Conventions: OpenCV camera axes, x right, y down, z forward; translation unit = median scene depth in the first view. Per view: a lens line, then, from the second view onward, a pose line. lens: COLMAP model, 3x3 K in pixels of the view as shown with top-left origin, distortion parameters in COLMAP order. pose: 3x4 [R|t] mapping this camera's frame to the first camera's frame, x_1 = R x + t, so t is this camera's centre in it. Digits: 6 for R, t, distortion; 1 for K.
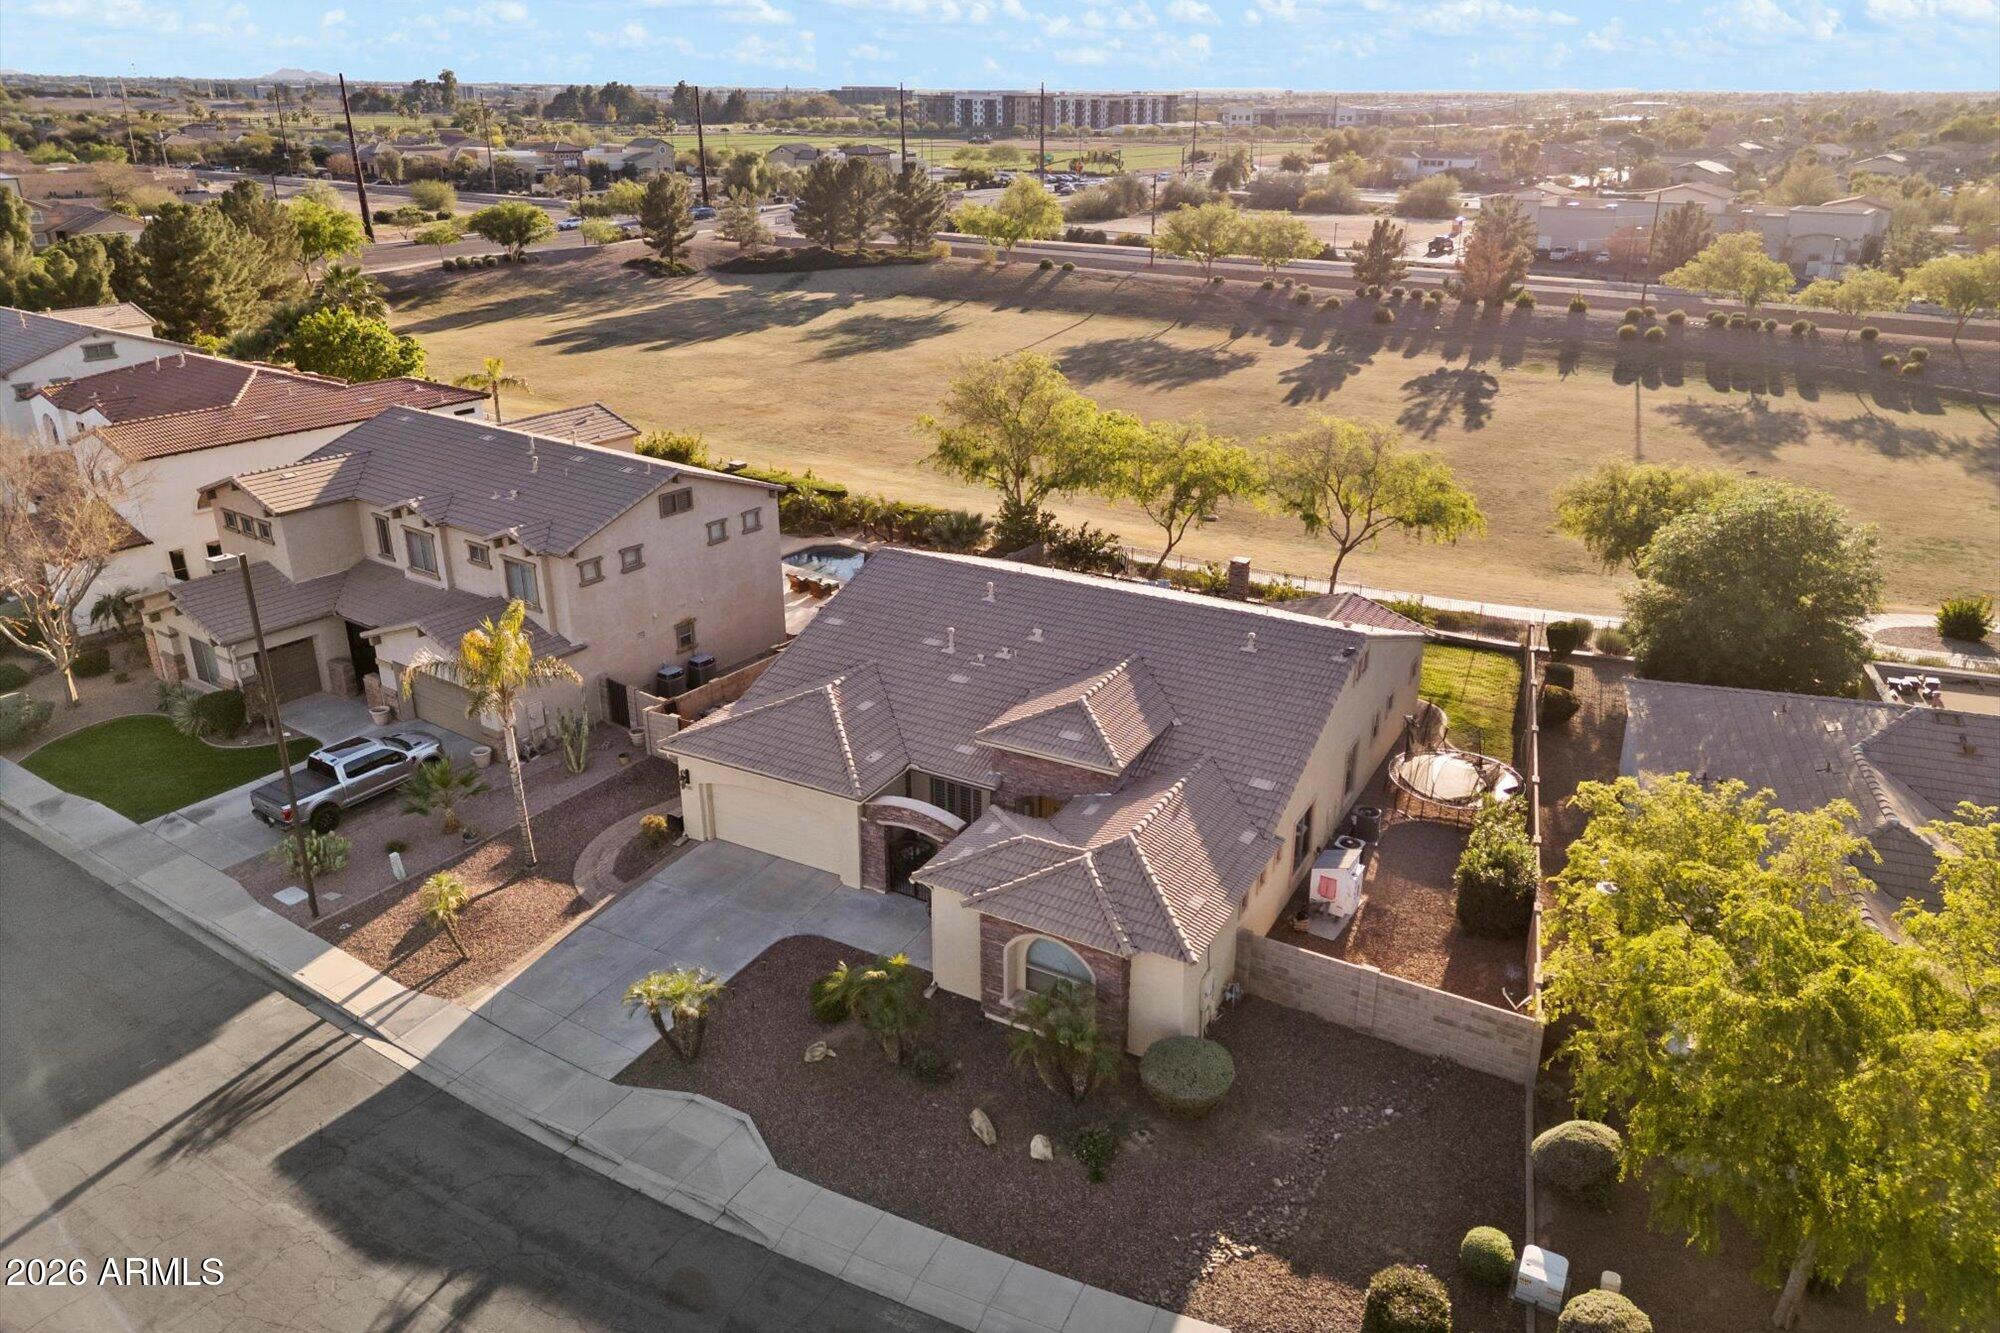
lens RADIAL K [[1384.6, 0, 1032.2], [0, 1384.6, 643.2], [0, 0, 1]] dist [0.042881, -0.000642]
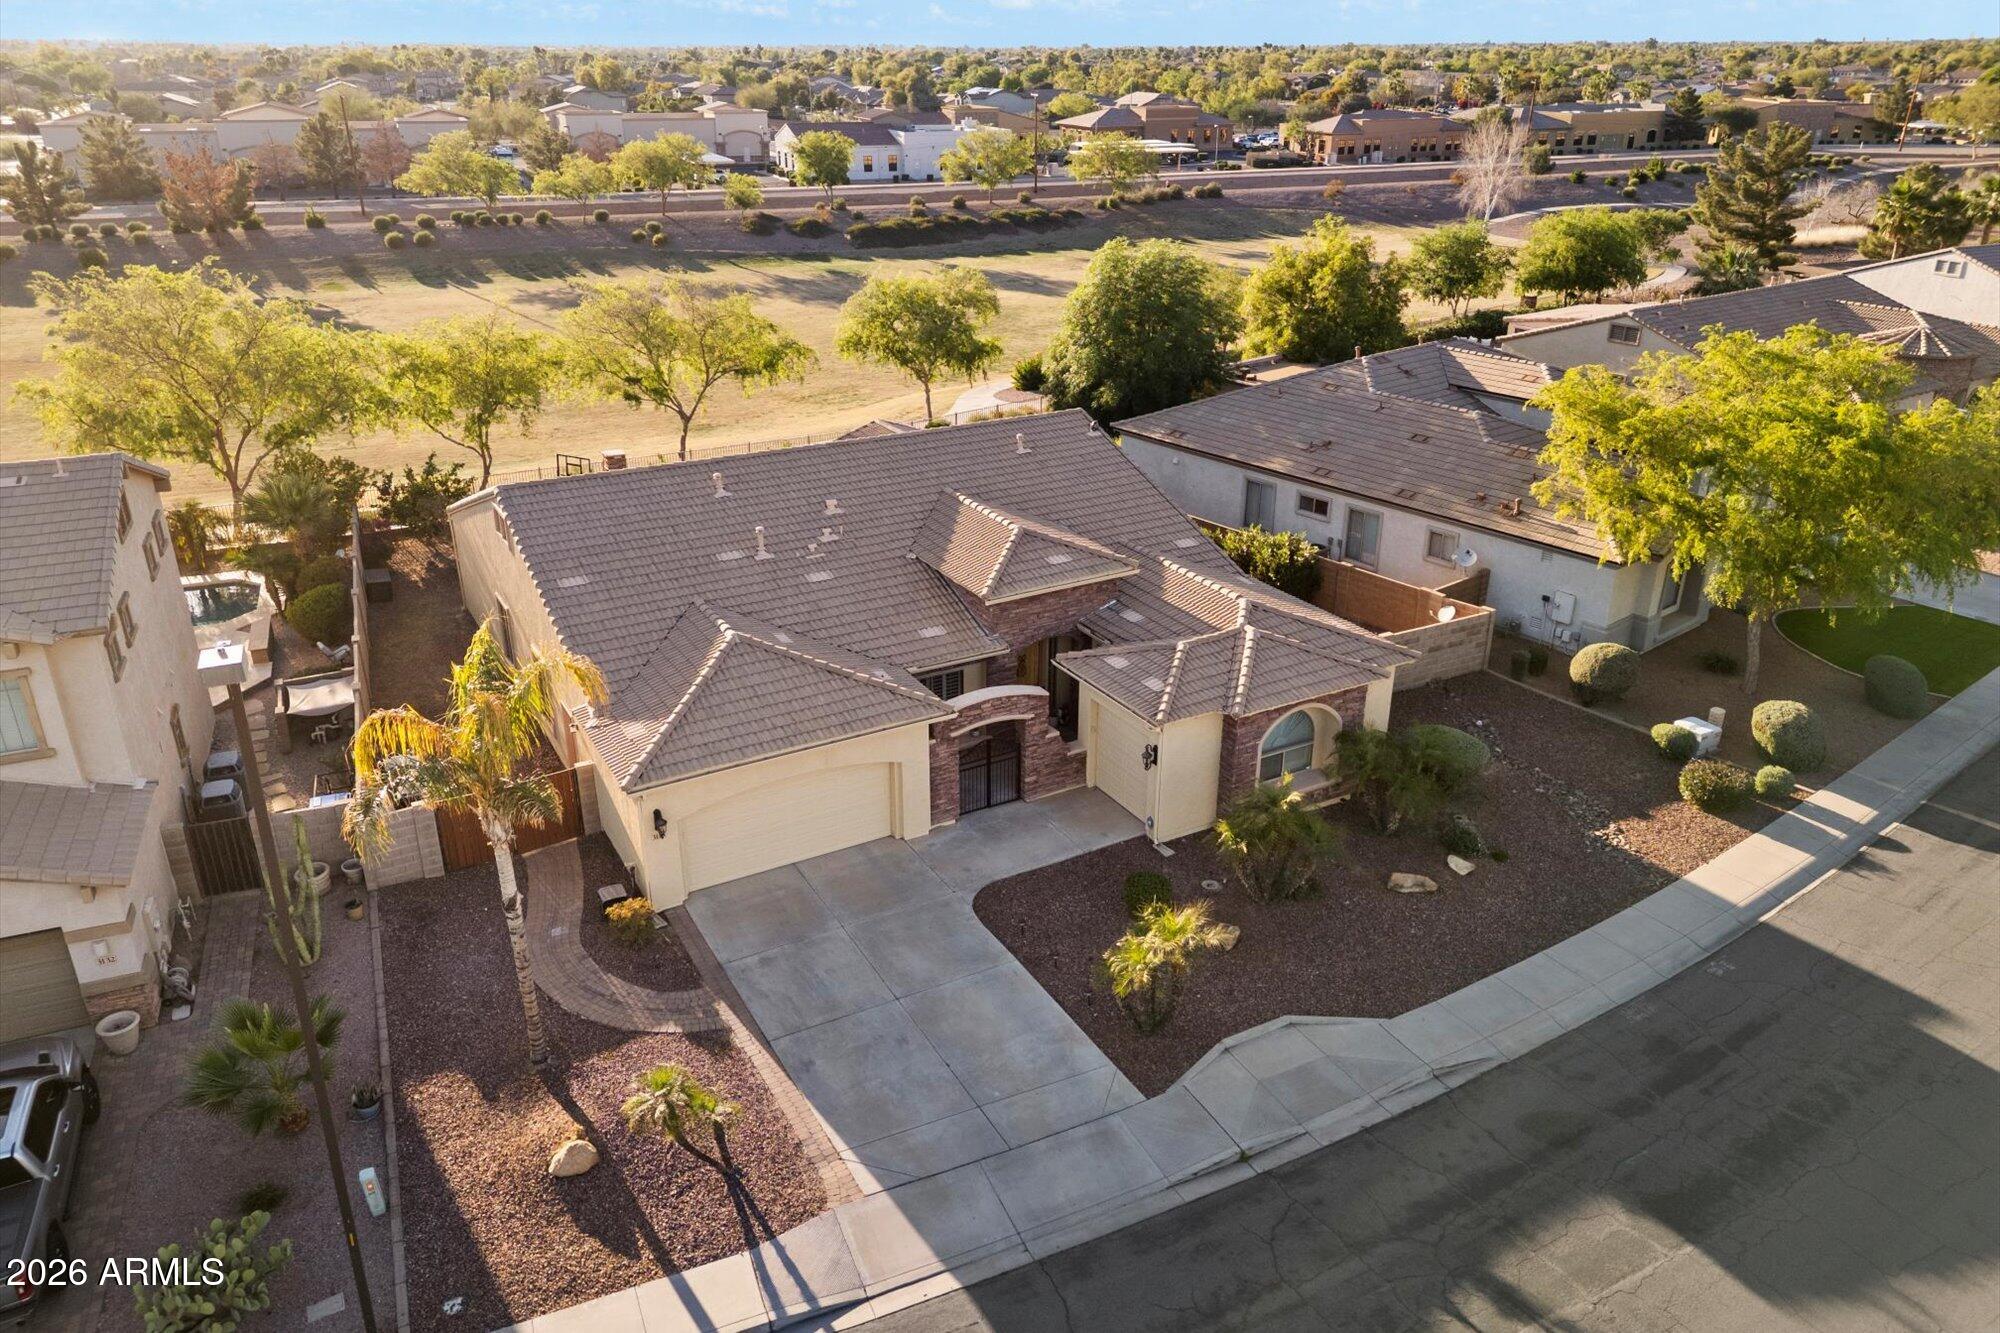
lens RADIAL K [[1384.6, 0, 995.0], [0, 1384.6, 665.9], [0, 0, 1]] dist [0.042881, -0.000642]
pose [[0.543499, -0.351391, 0.762321, -0.788494], [0.315646, 0.927064, 0.202289, -0.070423], [-0.777803, 0.130680, 0.614773, 0.552606]]
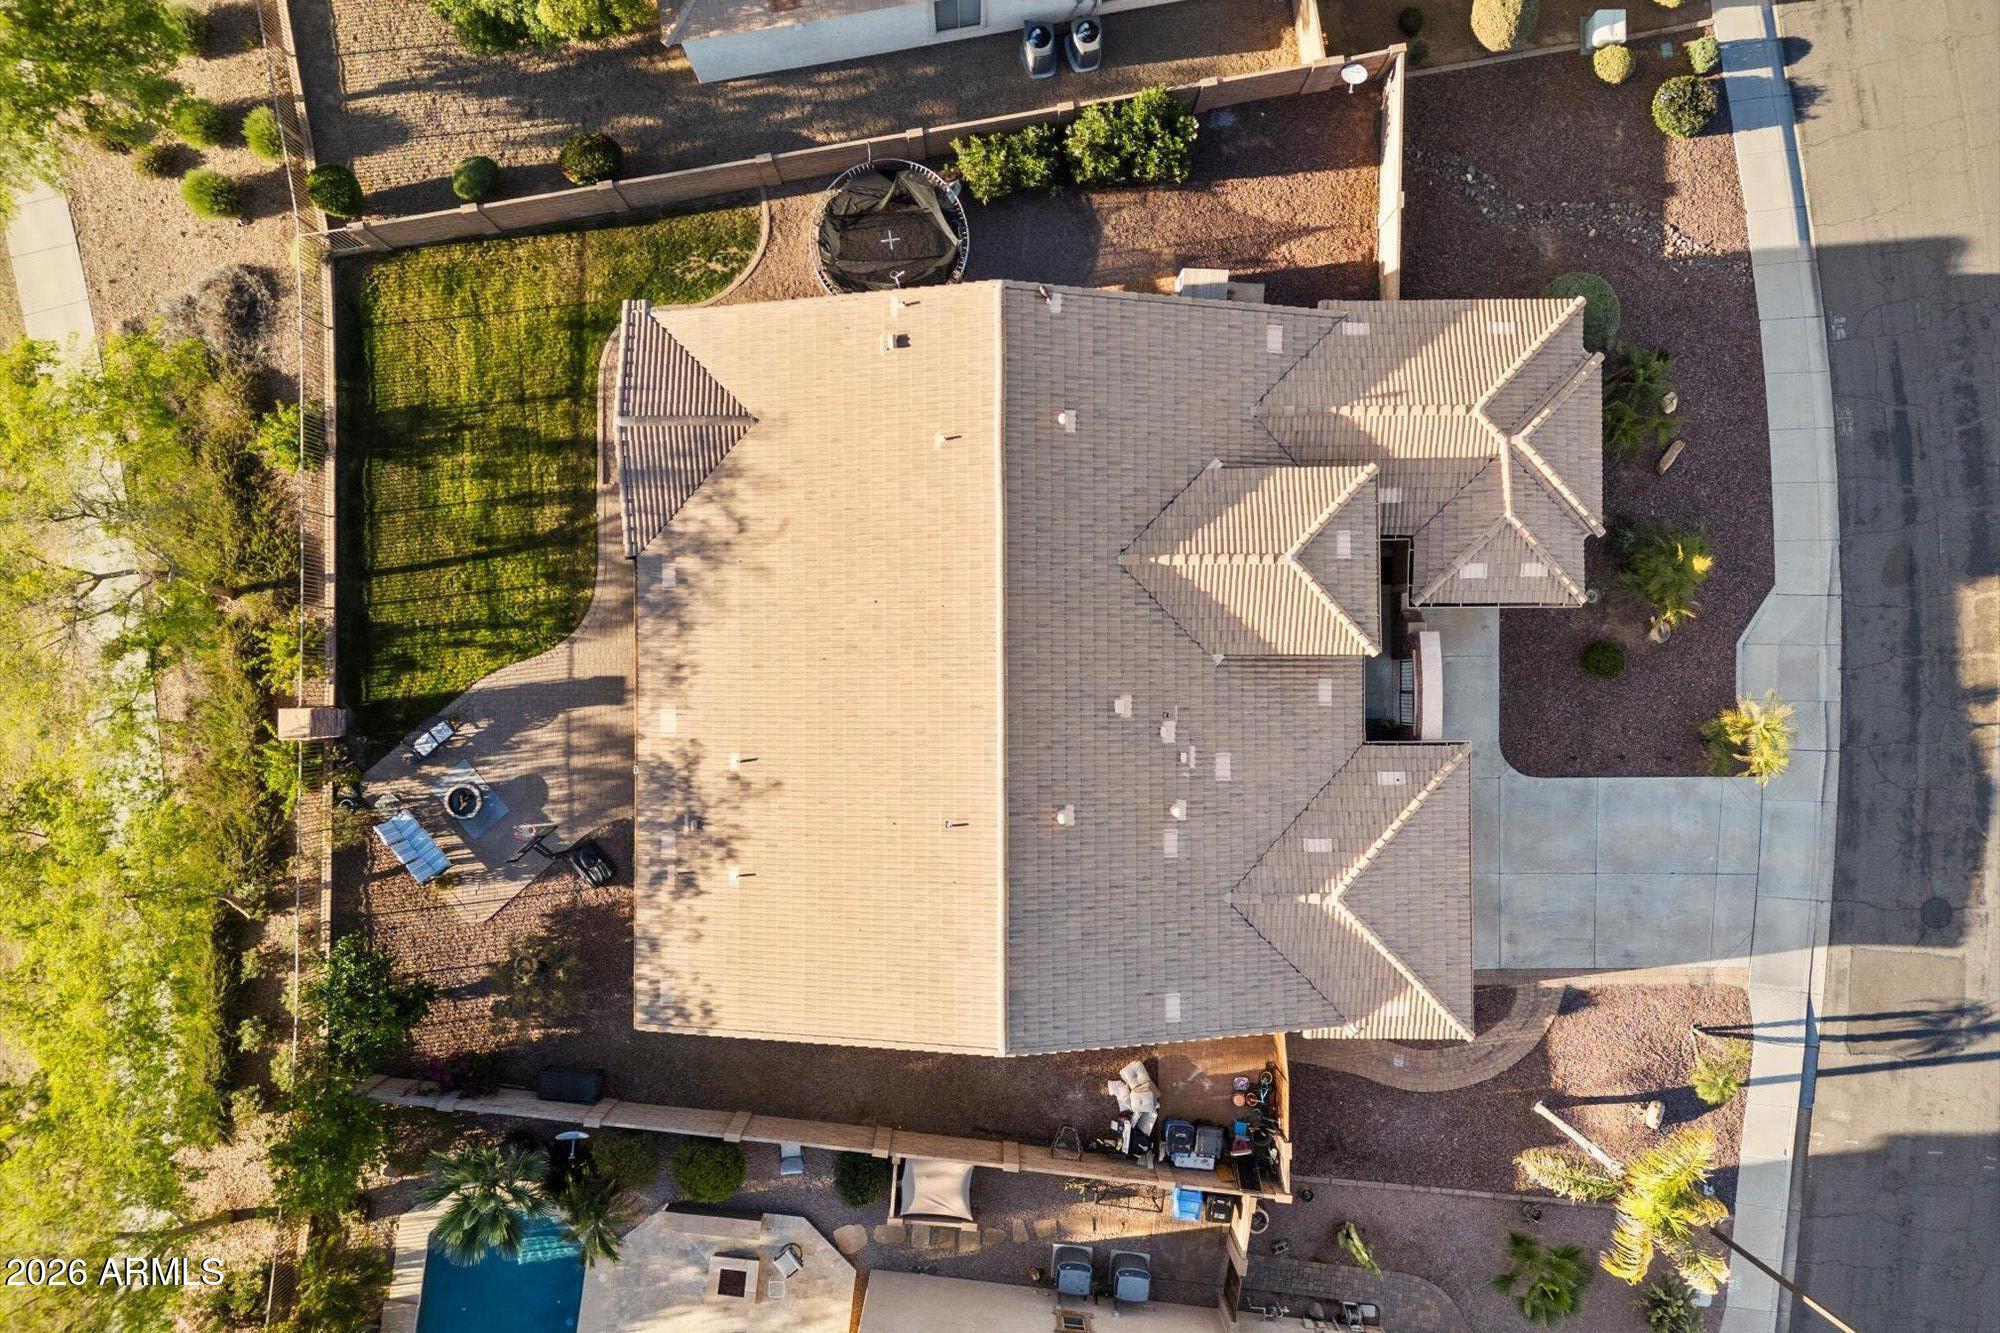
lens RADIAL K [[1384.6, 0, 1004.3], [0, 1384.6, 667.9], [0, 0, 1]] dist [0.042881, -0.000642]
pose [[-0.466783, -0.884370, -0.001696, 0.068181], [0.311382, -0.166146, 0.935648, -0.910210], [-0.827741, 0.436217, 0.352931, 1.019598]]
